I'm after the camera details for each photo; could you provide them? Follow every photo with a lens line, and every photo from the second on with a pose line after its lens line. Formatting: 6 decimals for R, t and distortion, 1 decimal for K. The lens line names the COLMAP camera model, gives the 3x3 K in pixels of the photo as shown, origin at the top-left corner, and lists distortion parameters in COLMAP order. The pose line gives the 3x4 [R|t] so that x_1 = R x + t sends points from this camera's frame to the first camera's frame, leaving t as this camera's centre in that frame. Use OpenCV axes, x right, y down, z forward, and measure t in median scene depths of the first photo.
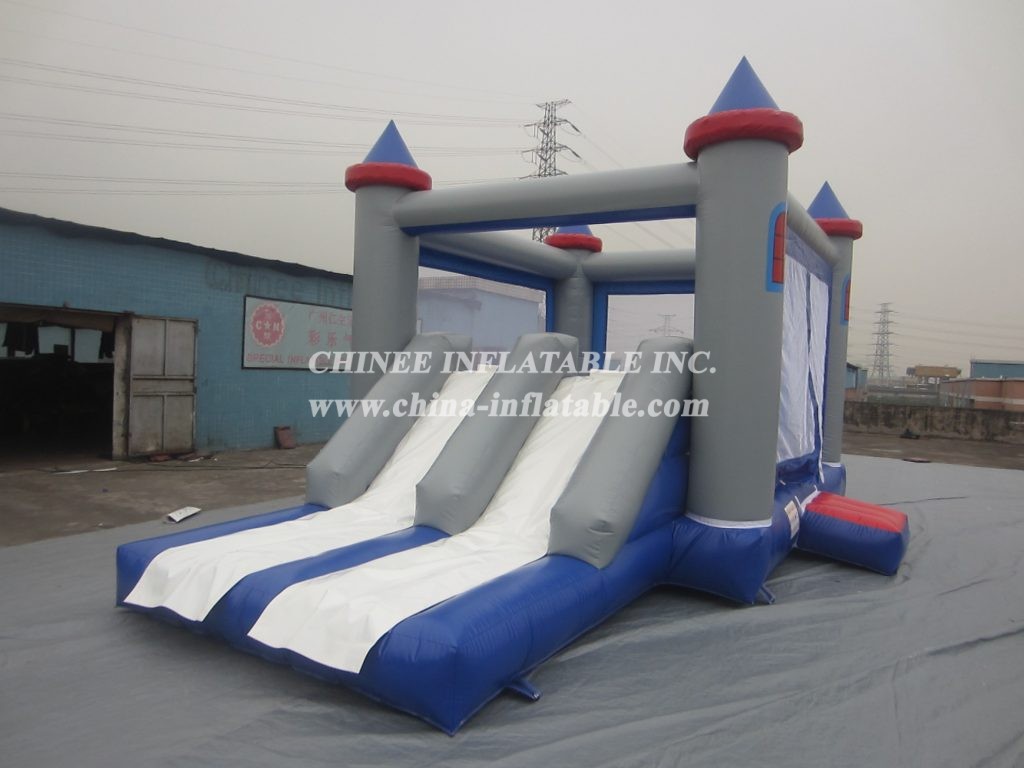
lens RADIAL K [[737.1, 0, 512.0], [0, 737.1, 384.0], [0, 0, 1]] dist [-0.005866, 0.001205]
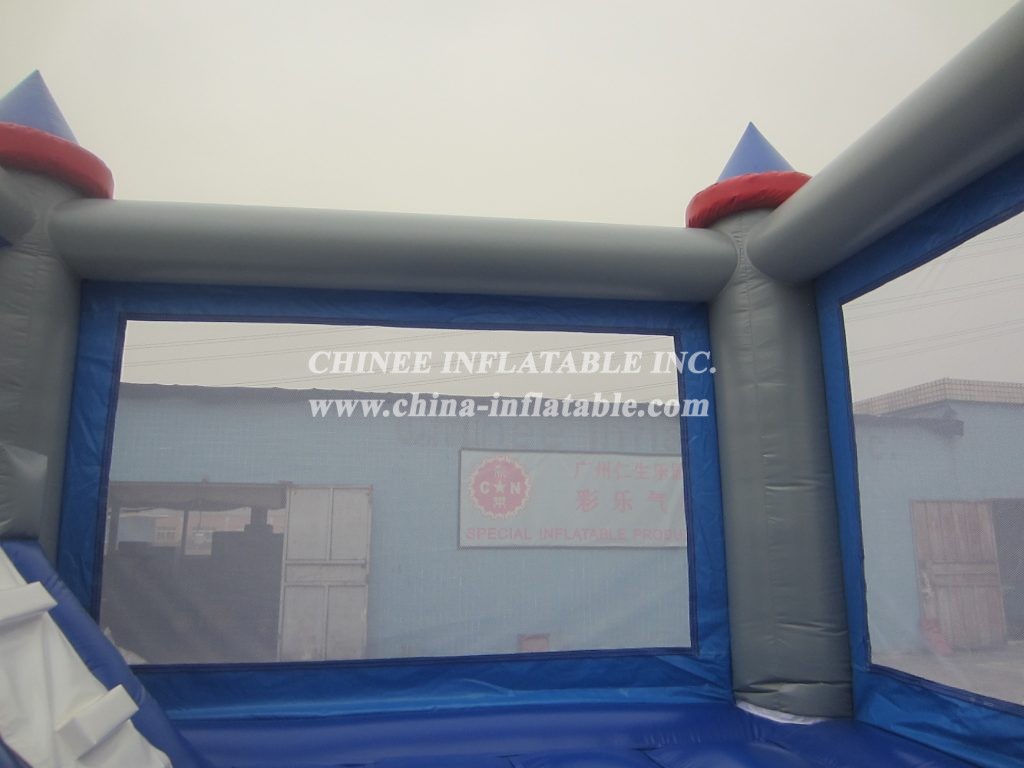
lens RADIAL K [[737.1, 0, 512.0], [0, 737.1, 384.0], [0, 0, 1]] dist [-0.005866, 0.001205]
pose [[0.649398, -0.195352, -0.734929, 0.234761], [0.006286, 0.967787, -0.251694, 0.005286], [0.760423, 0.158829, 0.629706, 0.545123]]
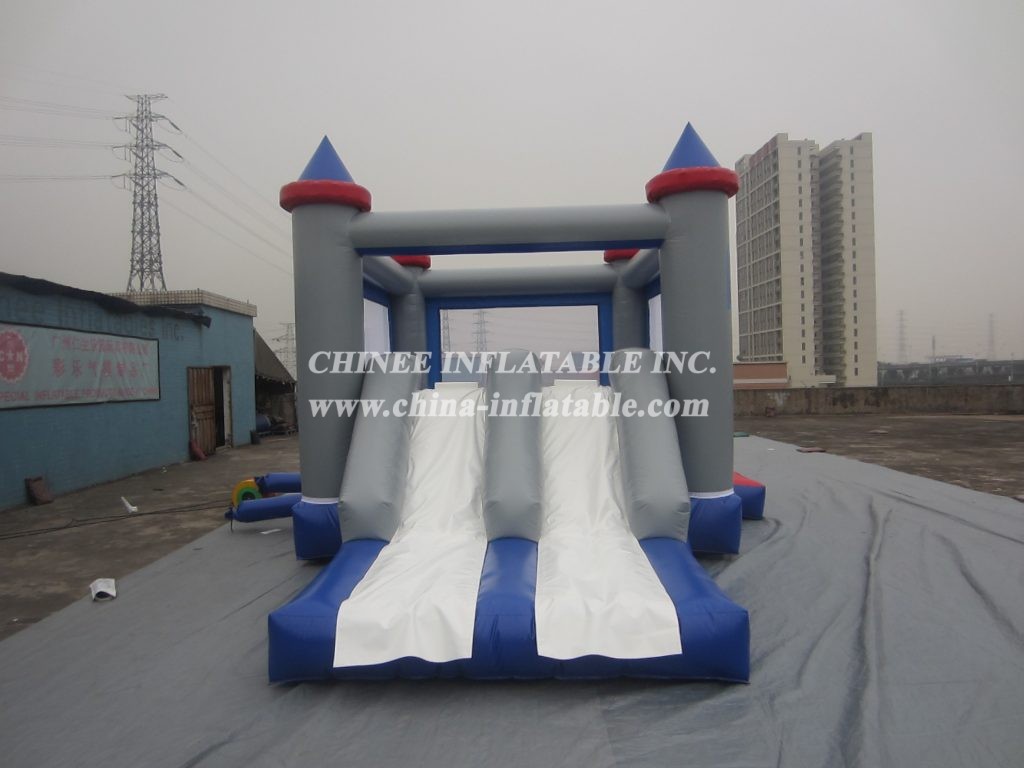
lens RADIAL K [[735.7, 0, 512.0], [0, 735.7, 384.0], [0, 0, 1]] dist [-0.028818, 0.003022]
pose [[0.867931, -0.069648, 0.491778, -0.252479], [0.074549, 0.997171, 0.009655, -0.015054], [-0.491059, 0.028282, 0.870667, 0.032257]]
